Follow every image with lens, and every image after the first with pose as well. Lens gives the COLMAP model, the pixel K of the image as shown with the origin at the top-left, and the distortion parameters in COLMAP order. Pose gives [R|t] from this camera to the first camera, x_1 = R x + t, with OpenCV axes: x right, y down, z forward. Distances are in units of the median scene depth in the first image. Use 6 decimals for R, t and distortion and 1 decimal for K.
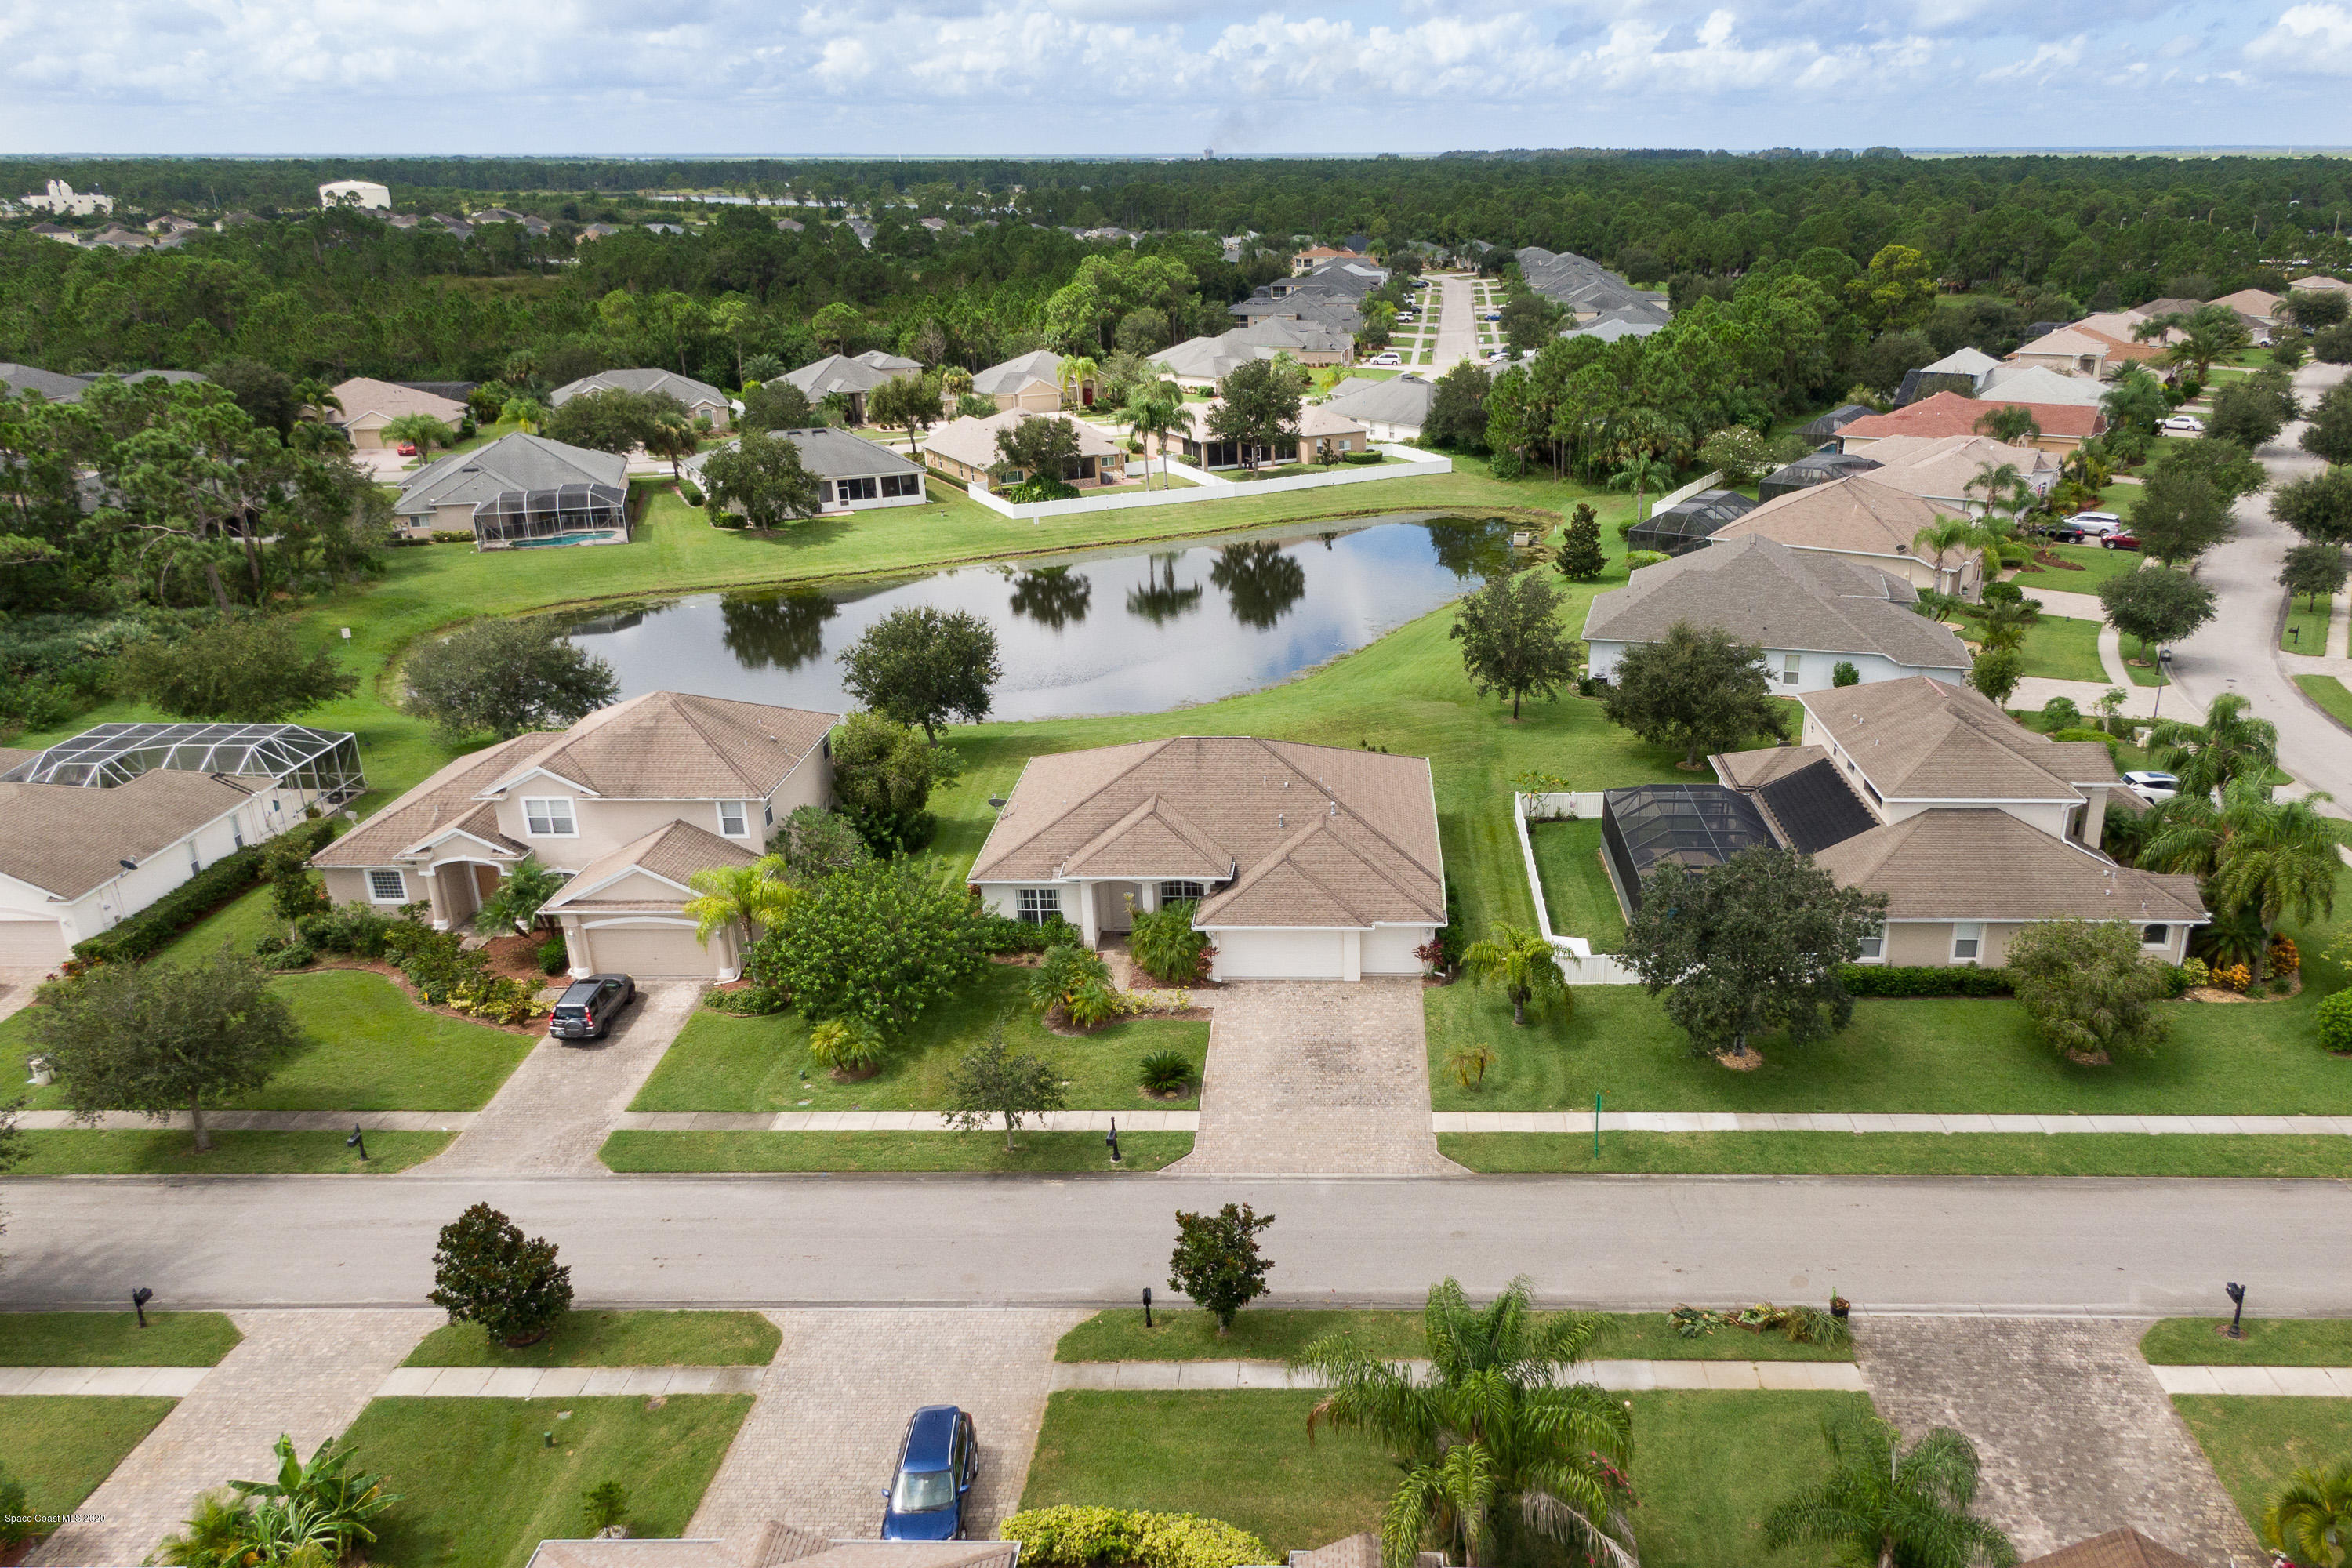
lens RADIAL K [[1760.2, 0, 1287.9], [0, 1760.2, 832.0], [0, 0, 1]] dist [0.050876, -0.051168]
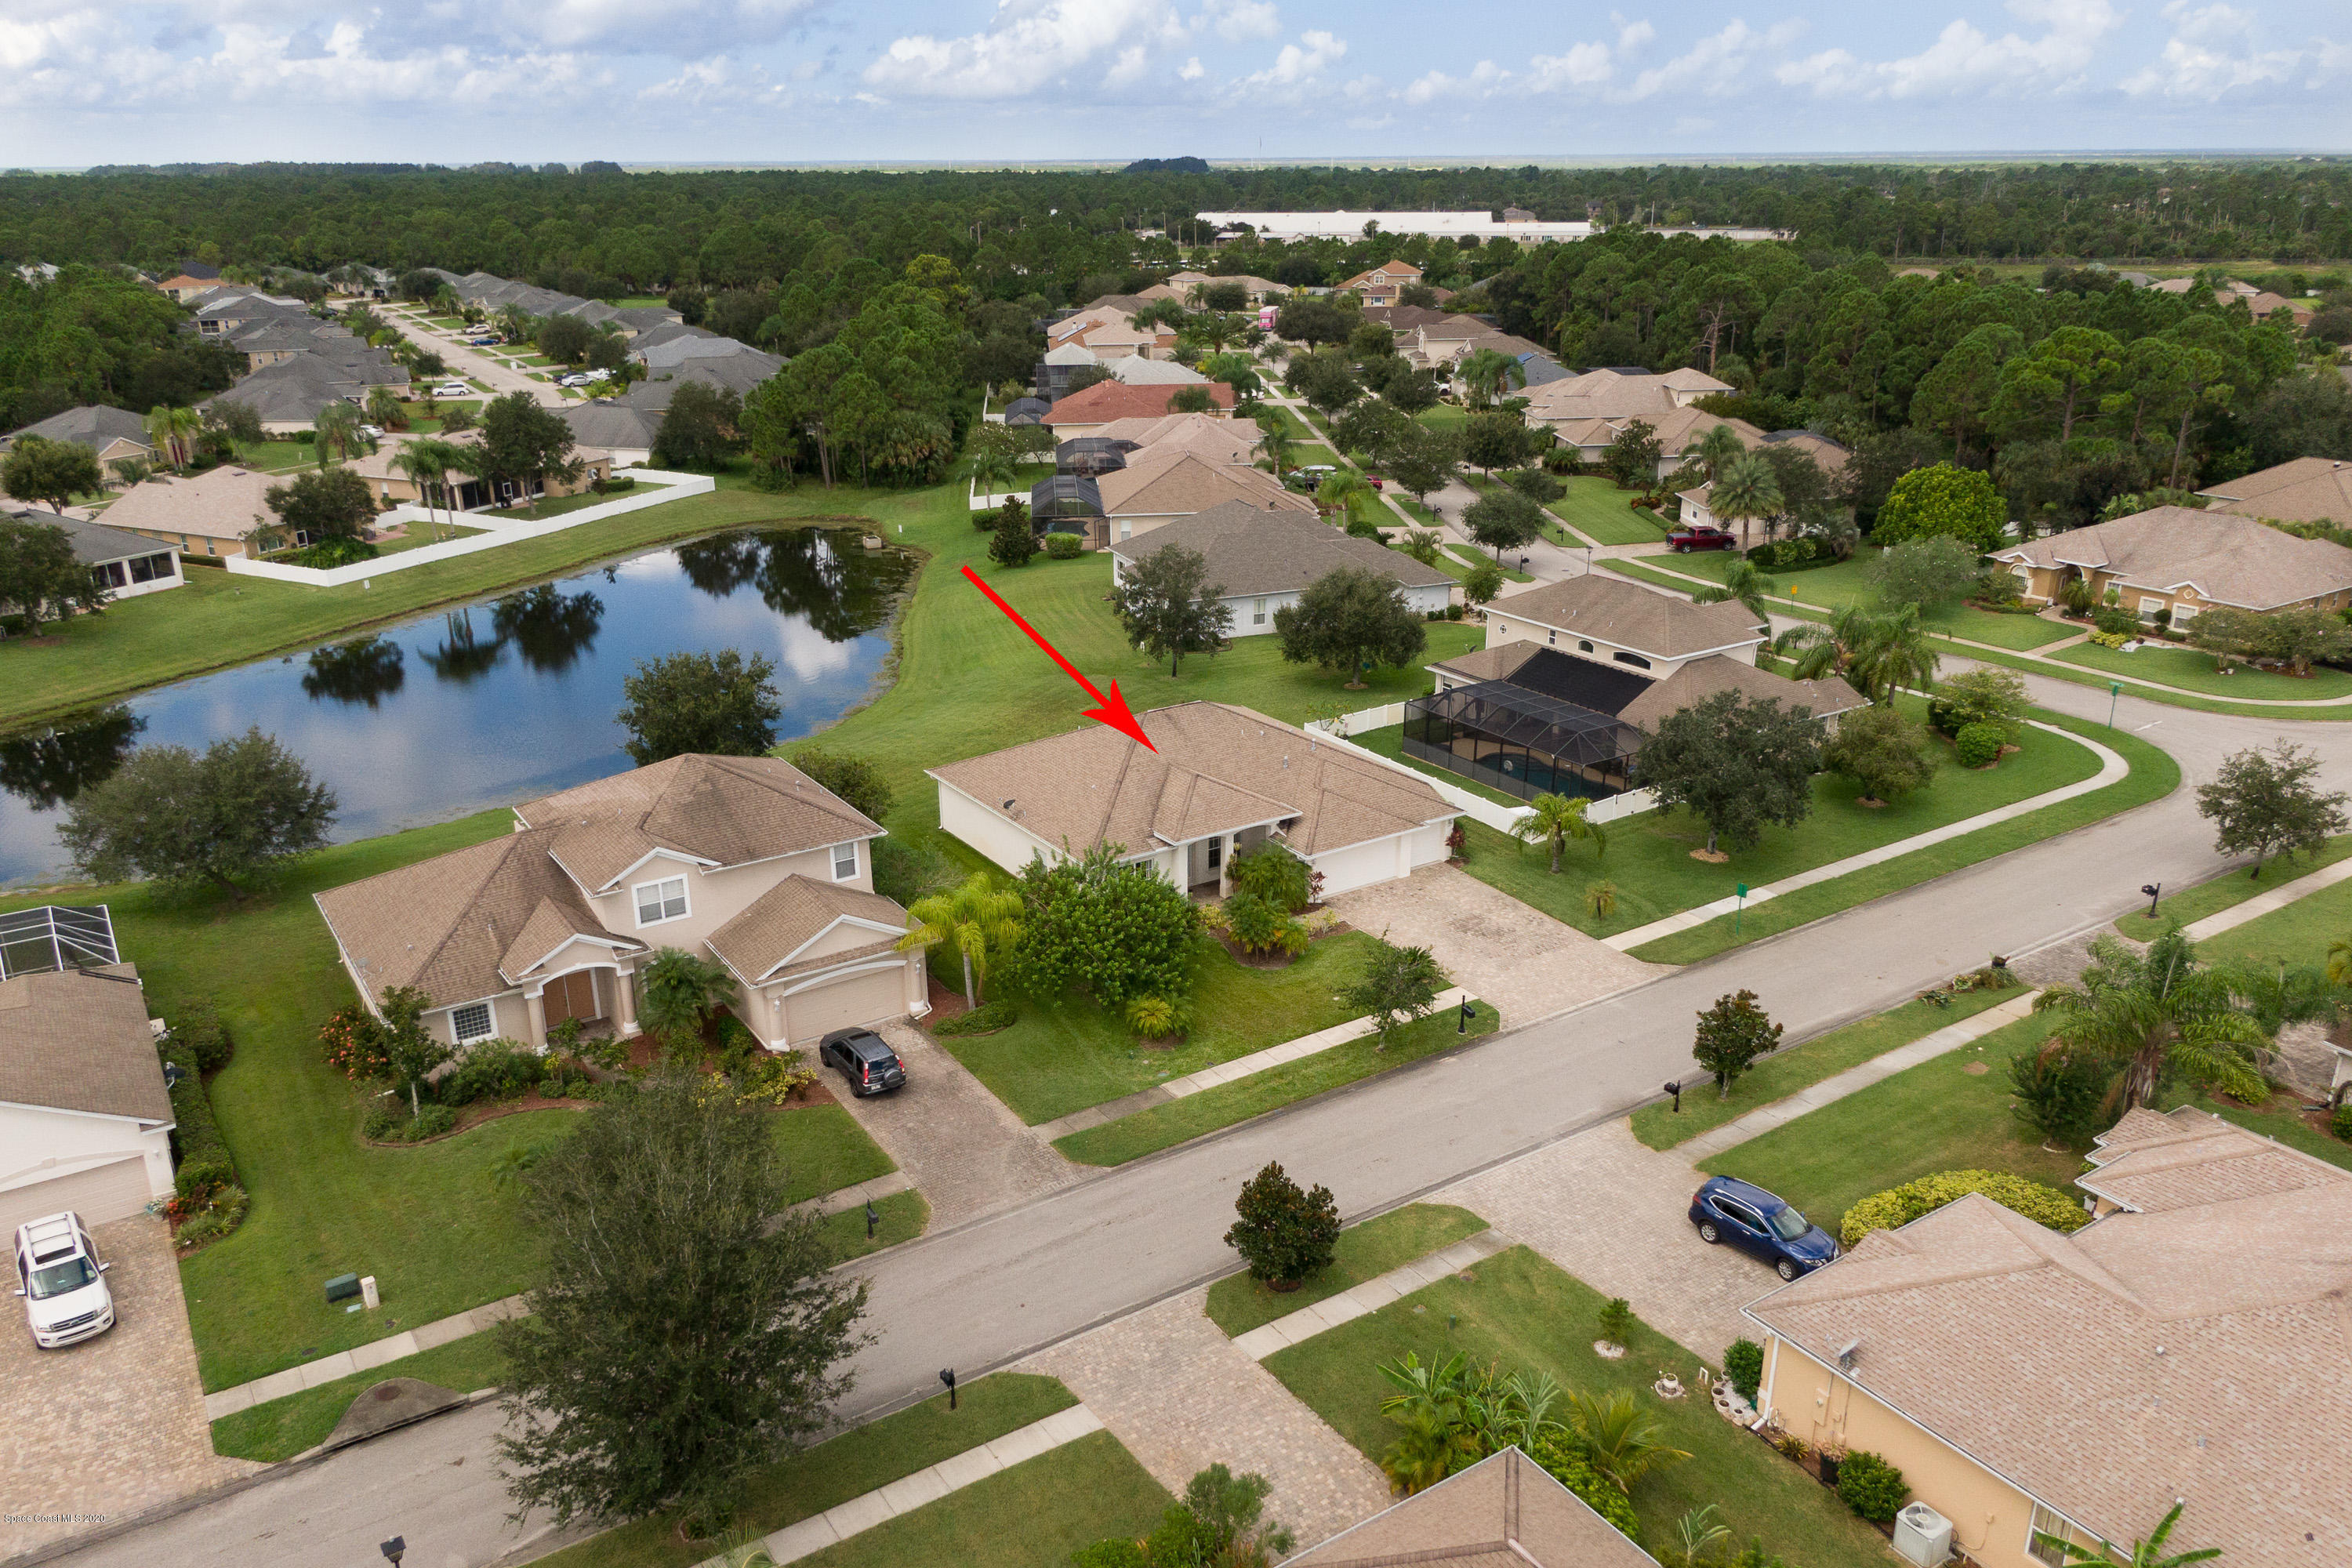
lens RADIAL K [[1792.0, 0, 1175.2], [0, 1792.0, 841.0], [0, 0, 1]] dist [0.003971, -0.002969]
pose [[0.820873, -0.203717, 0.533542, -0.324363], [0.206675, 0.976862, 0.055009, -0.016472], [-0.532403, 0.065115, 0.843983, 0.032978]]
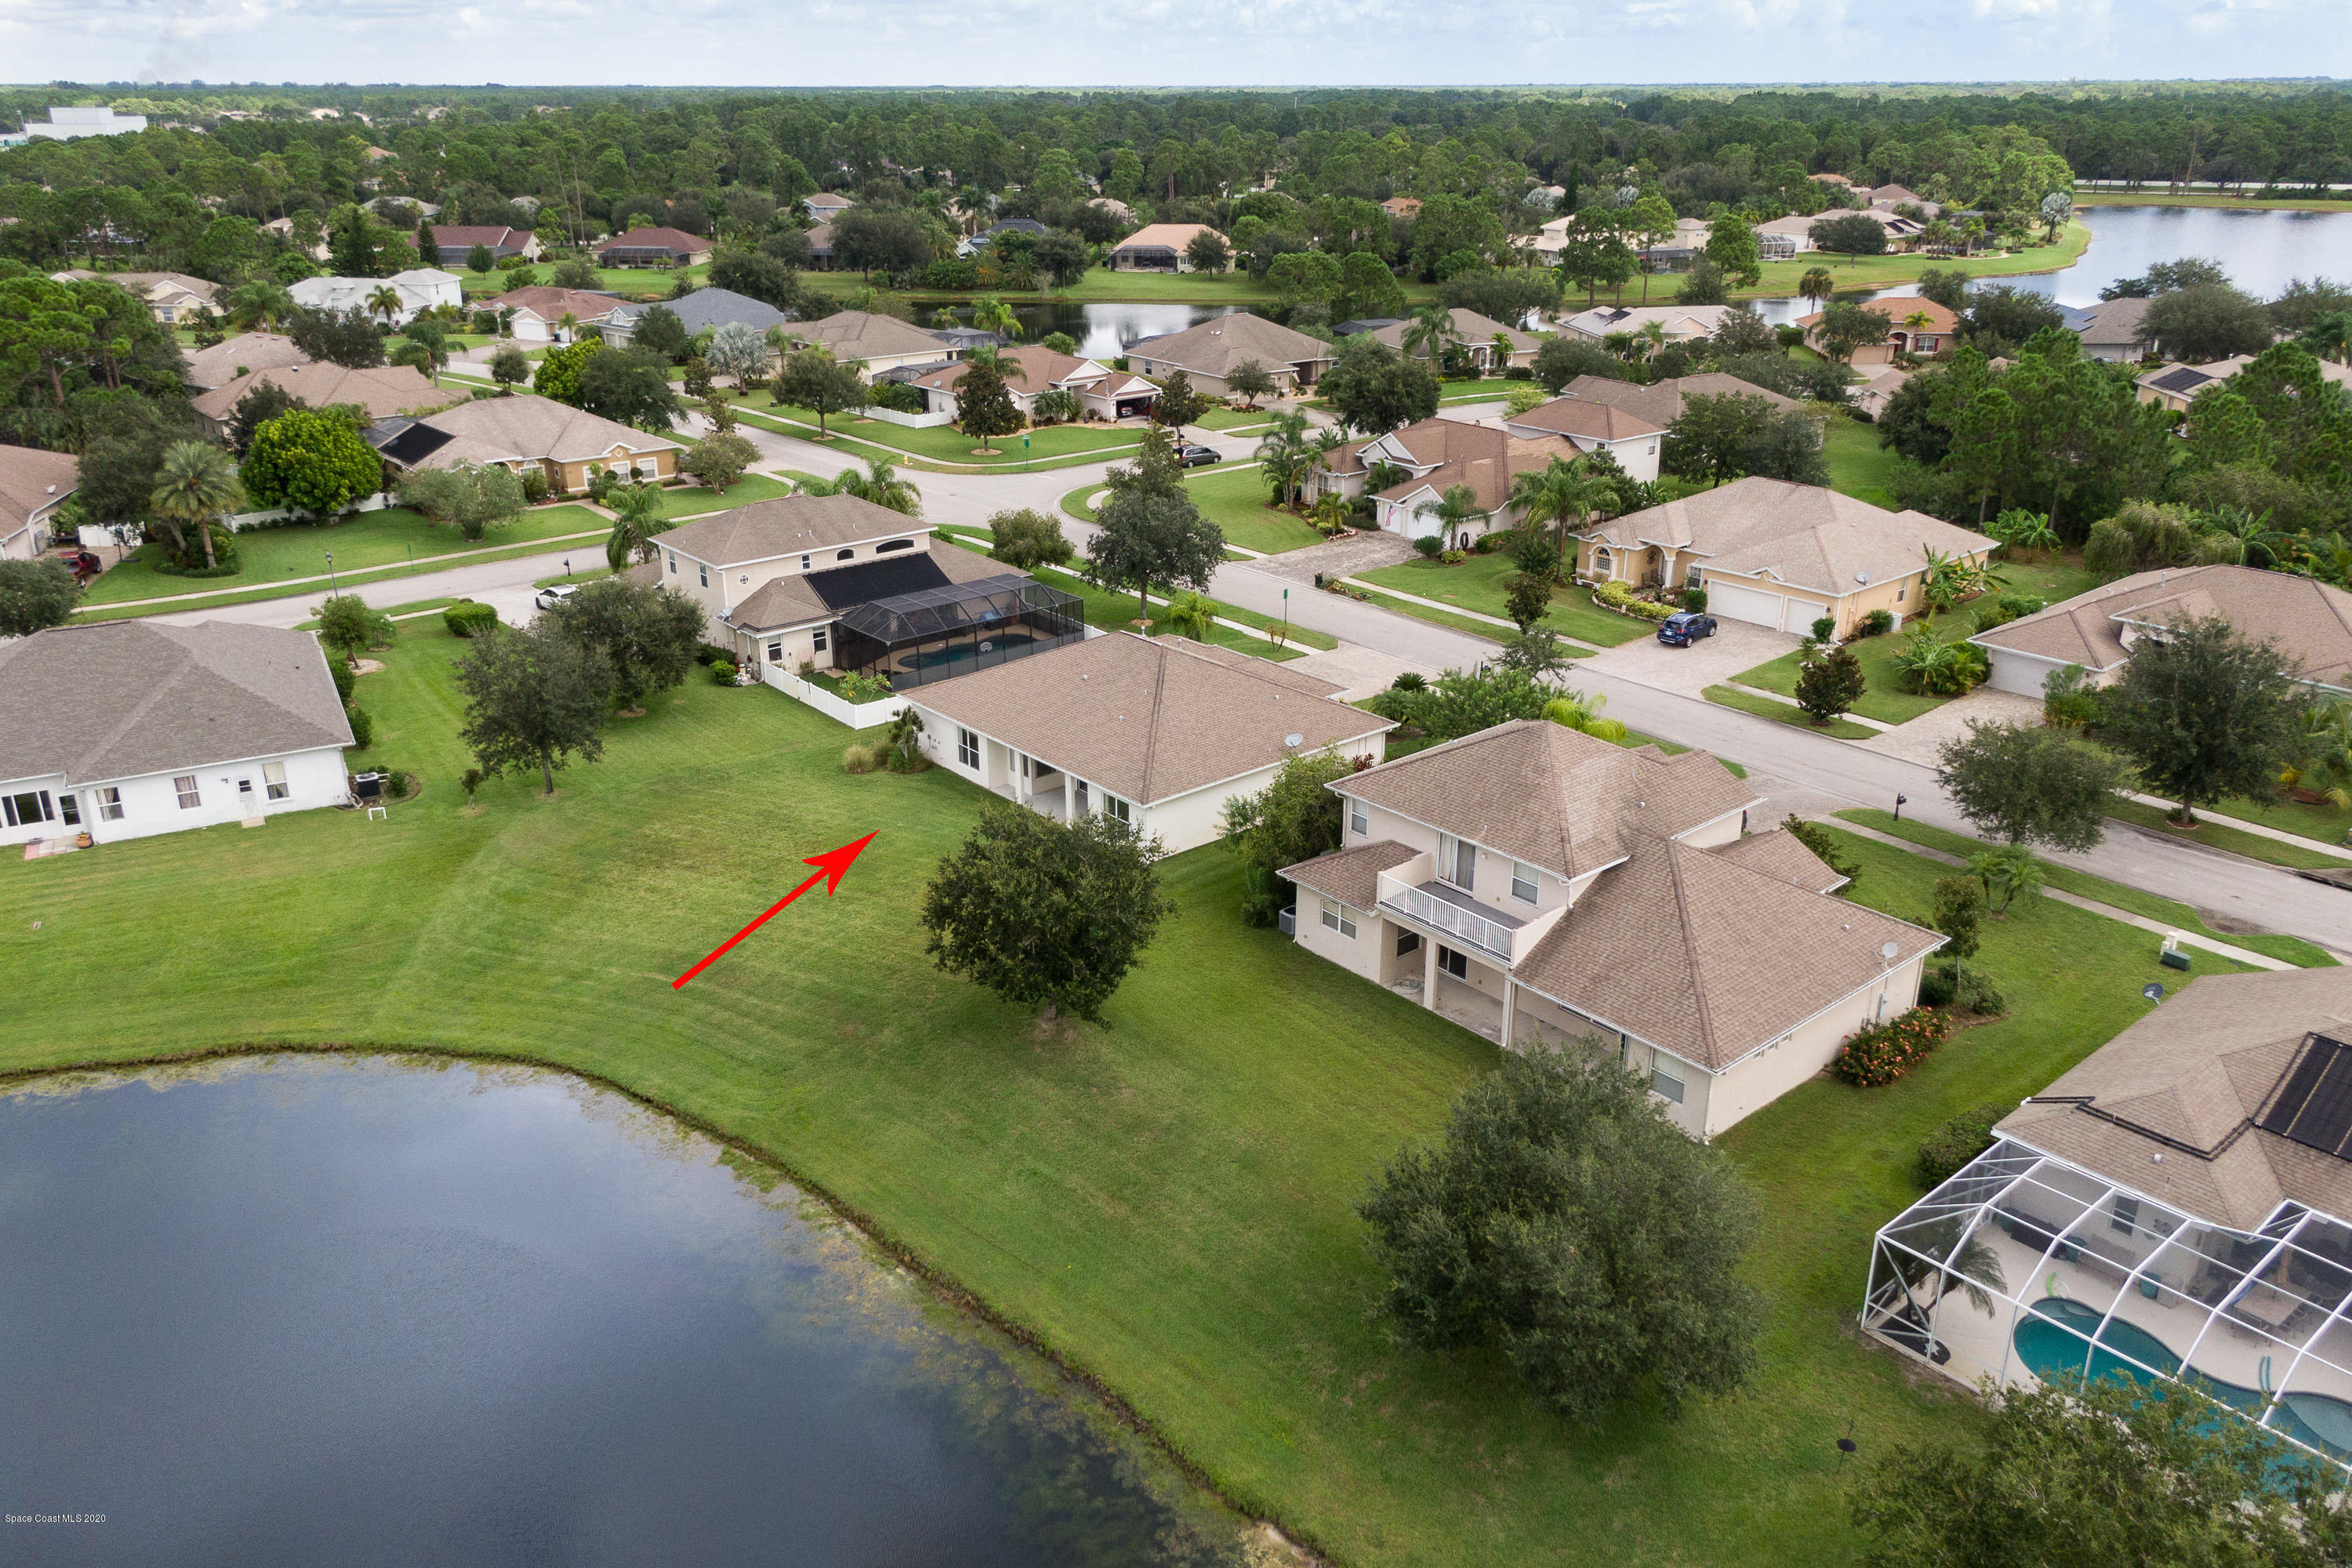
lens RADIAL K [[1683.0, 0, 1164.2], [0, 1683.0, 779.6], [0, 0, 1]] dist [0.028443, -0.001799]
pose [[-0.665442, -0.270830, 0.695585, -0.397901], [0.273300, 0.778754, 0.564668, -0.284127], [-0.694618, 0.565857, -0.444197, 0.748974]]
